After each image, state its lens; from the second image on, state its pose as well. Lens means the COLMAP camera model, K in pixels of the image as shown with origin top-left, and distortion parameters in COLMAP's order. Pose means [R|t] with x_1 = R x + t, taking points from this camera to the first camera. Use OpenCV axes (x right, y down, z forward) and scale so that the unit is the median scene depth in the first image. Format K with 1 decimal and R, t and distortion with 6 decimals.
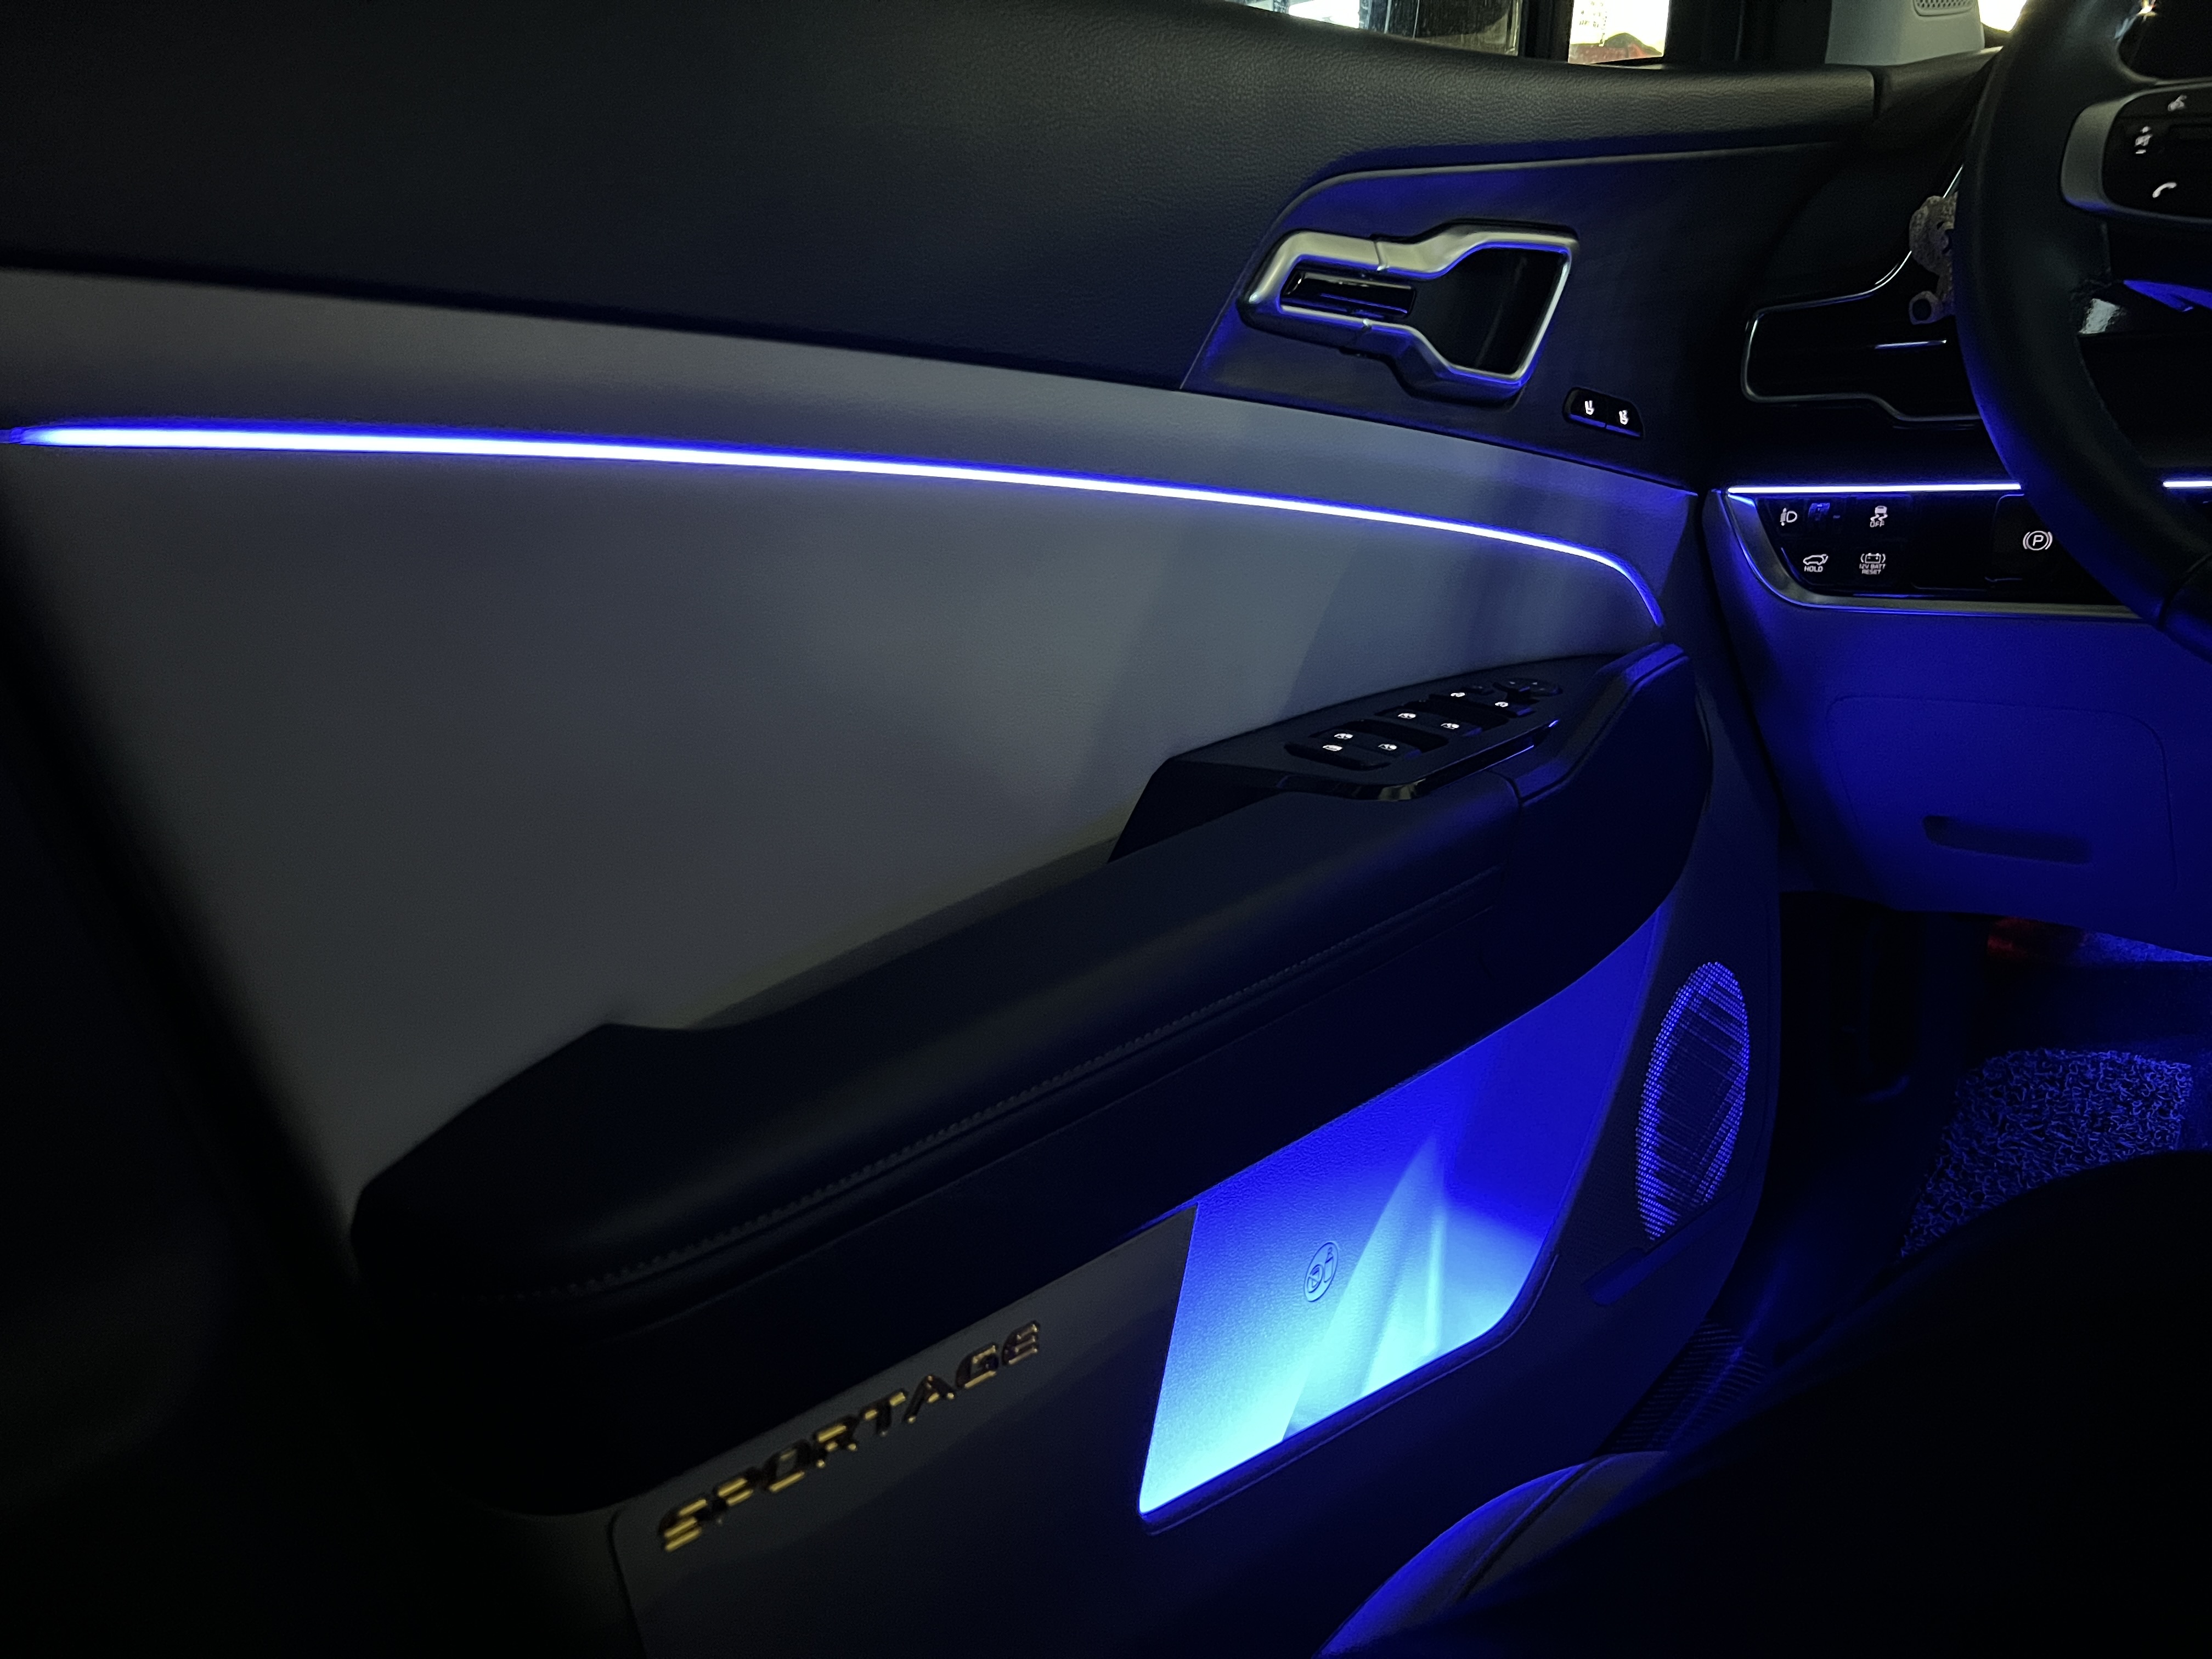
lens RADIAL K [[1684.6, 0, 1106.0], [0, 1684.6, 832.9], [0, 0, 1]] dist [0.052796, -0.066781]
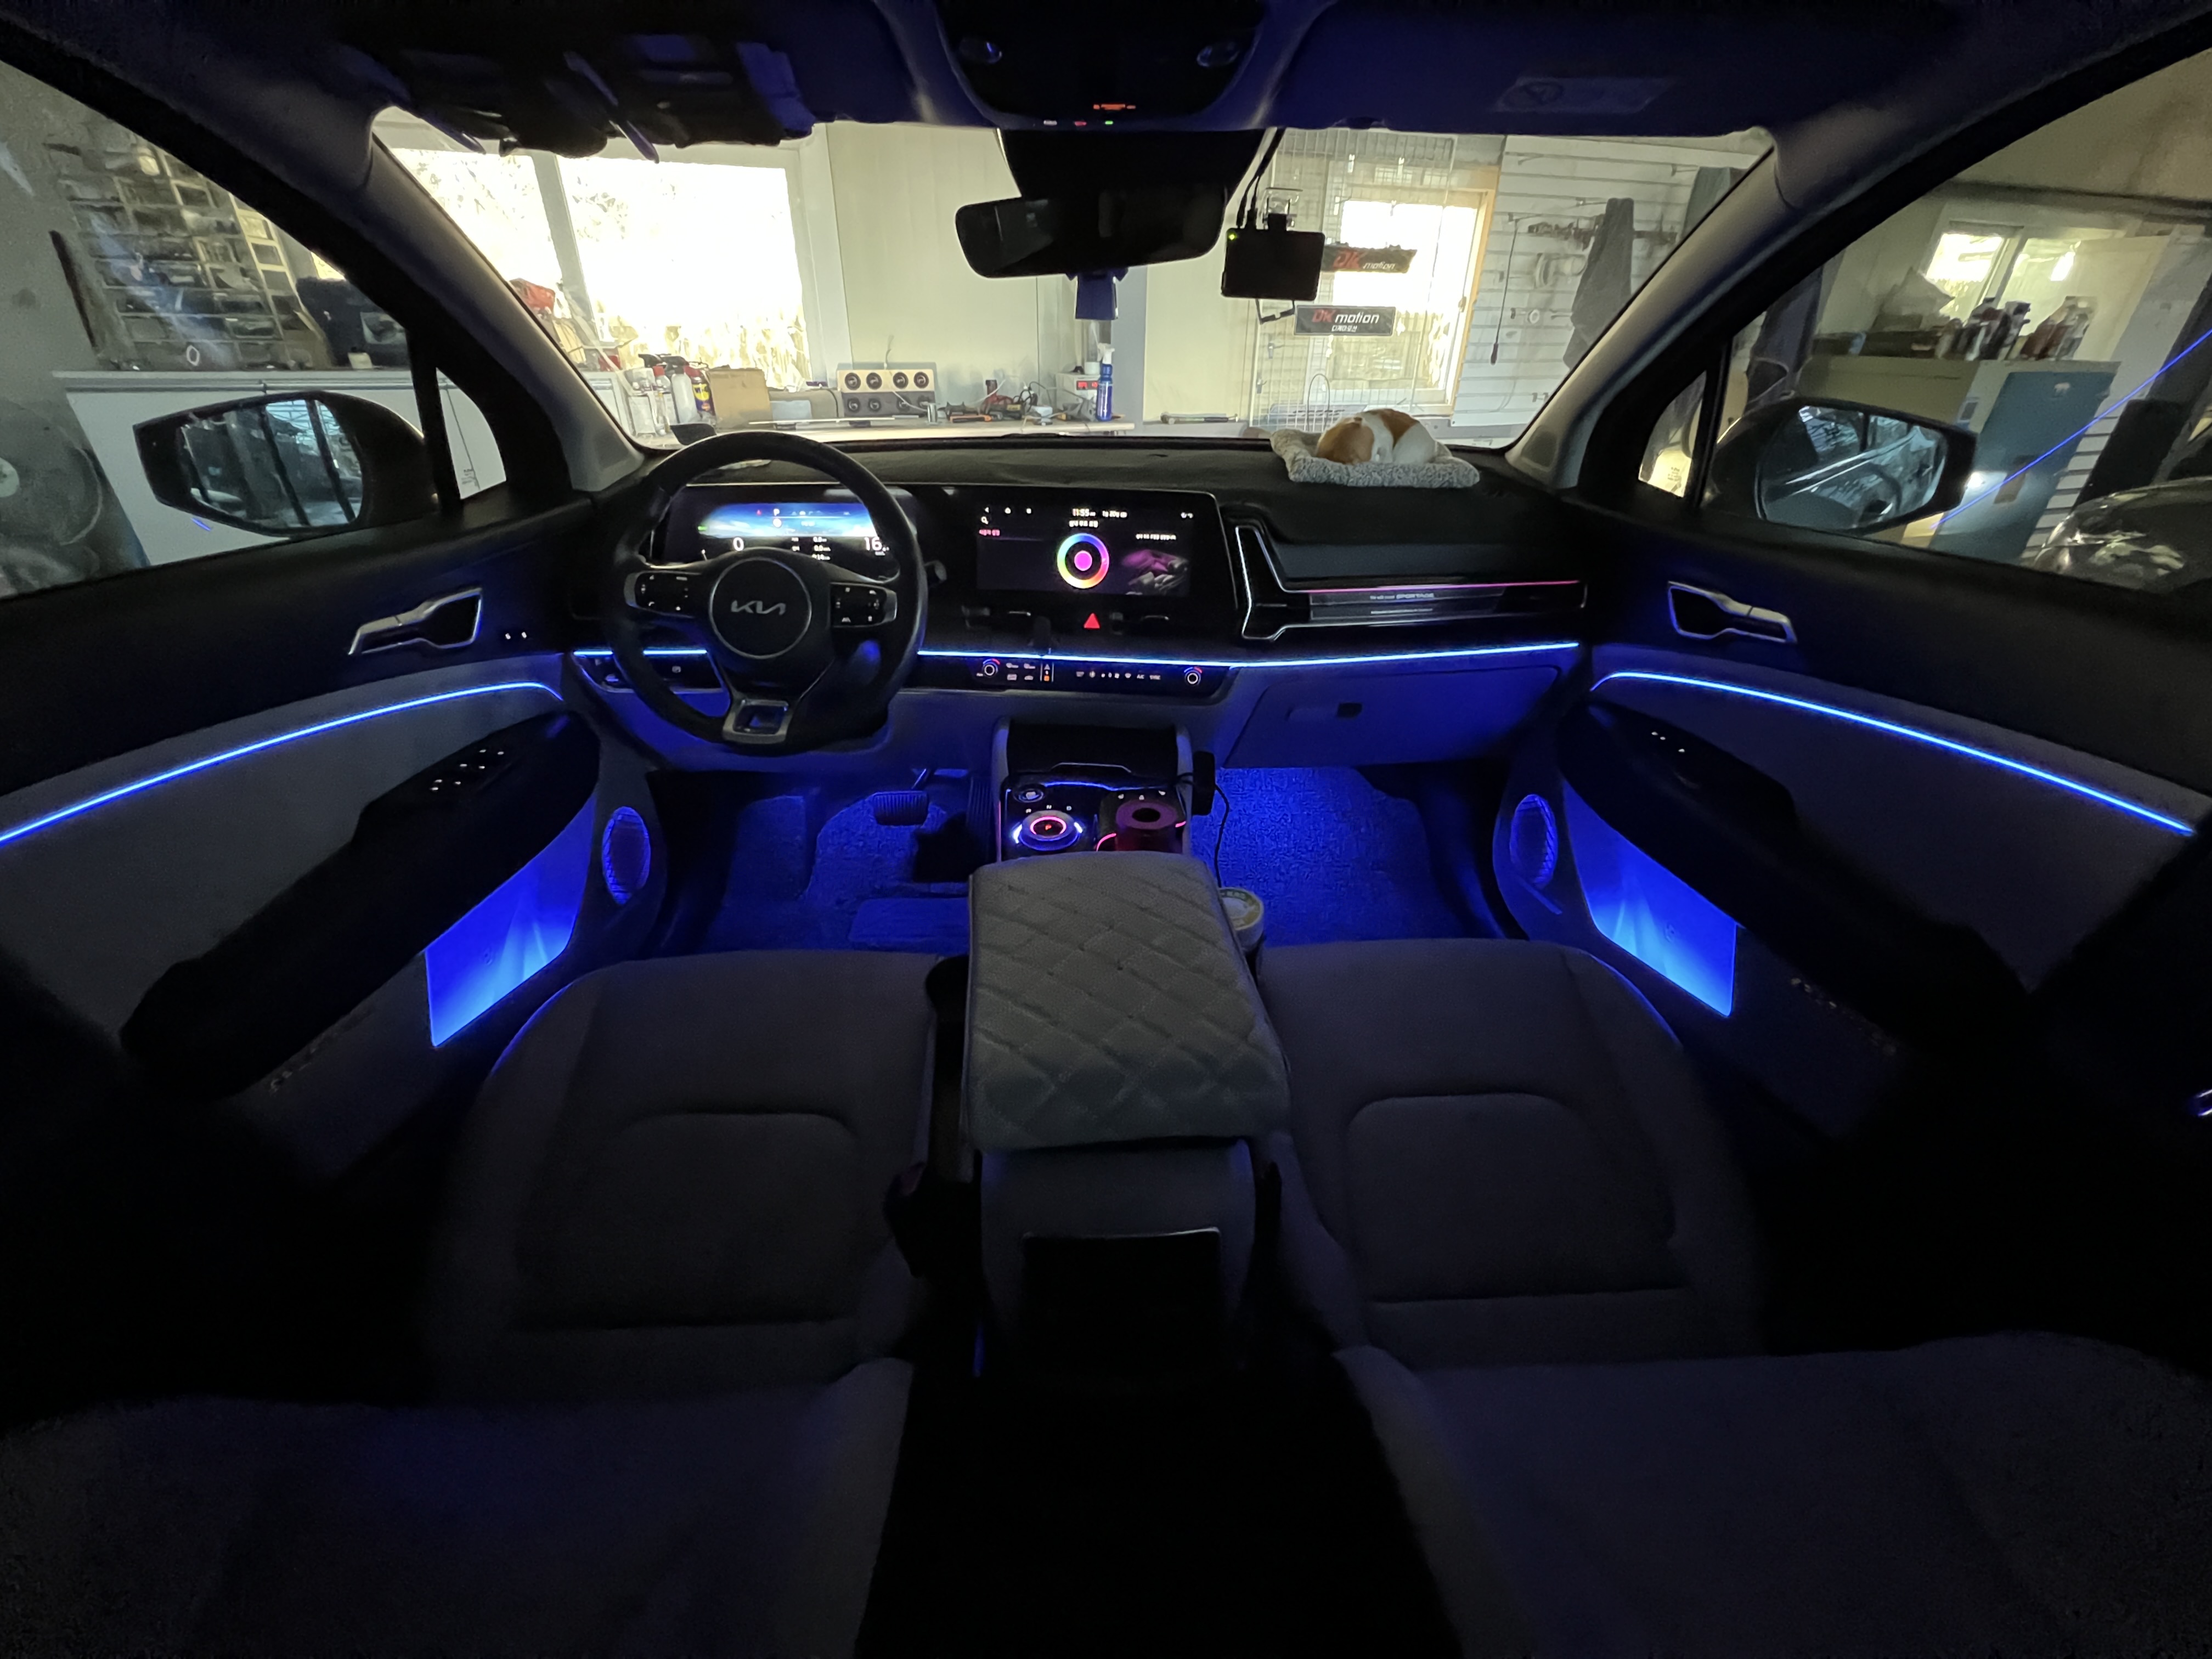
lens RADIAL K [[887.9, 0, 1104.3], [0, 887.9, 835.6], [0, 0, 1]] dist [-0.001218, -0.000079]
pose [[0.727831, -0.263245, 0.633217, -0.013722], [0.129281, 0.959500, 0.250291, -0.178704], [-0.673460, -0.100306, 0.732387, -0.792404]]
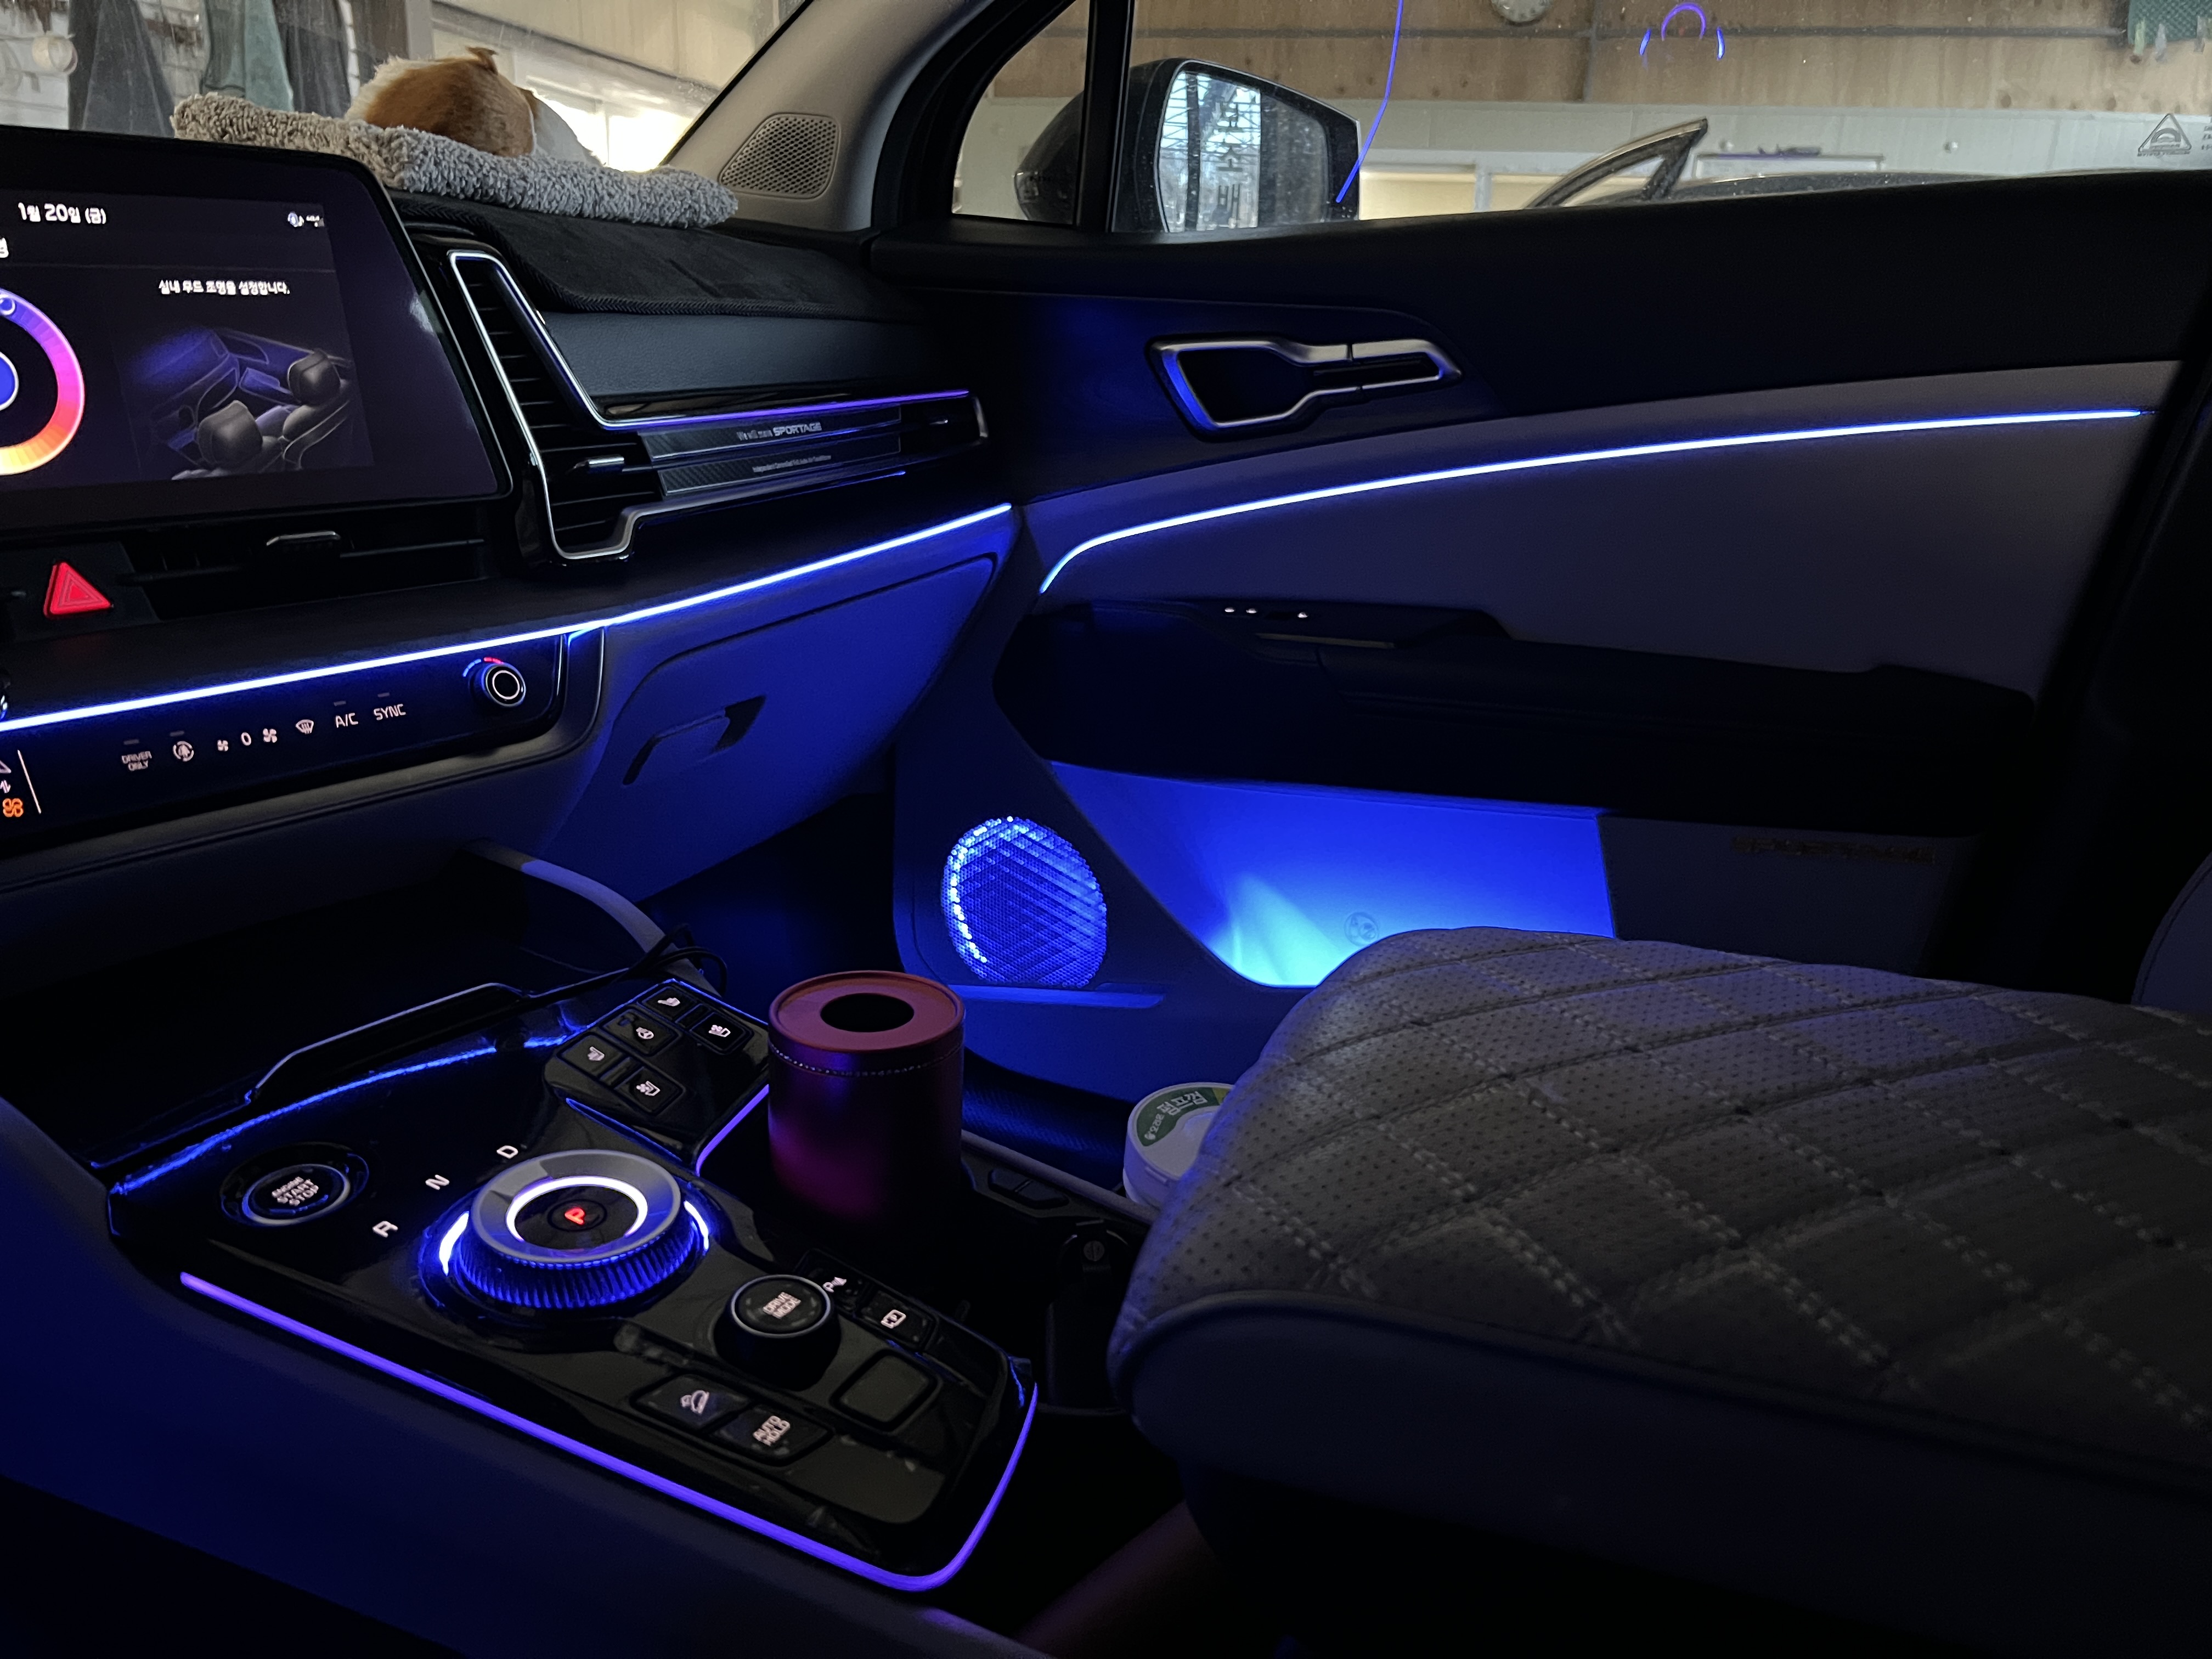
lens RADIAL K [[1681.3, 0, 1104.6], [0, 1681.3, 815.2], [0, 0, 1]] dist [0.054042, -0.065689]
pose [[-0.230312, -0.211474, 0.949861, 0.131858], [0.276484, 0.921654, 0.272233, -0.134419], [-0.933013, 0.325320, -0.153799, 0.149663]]
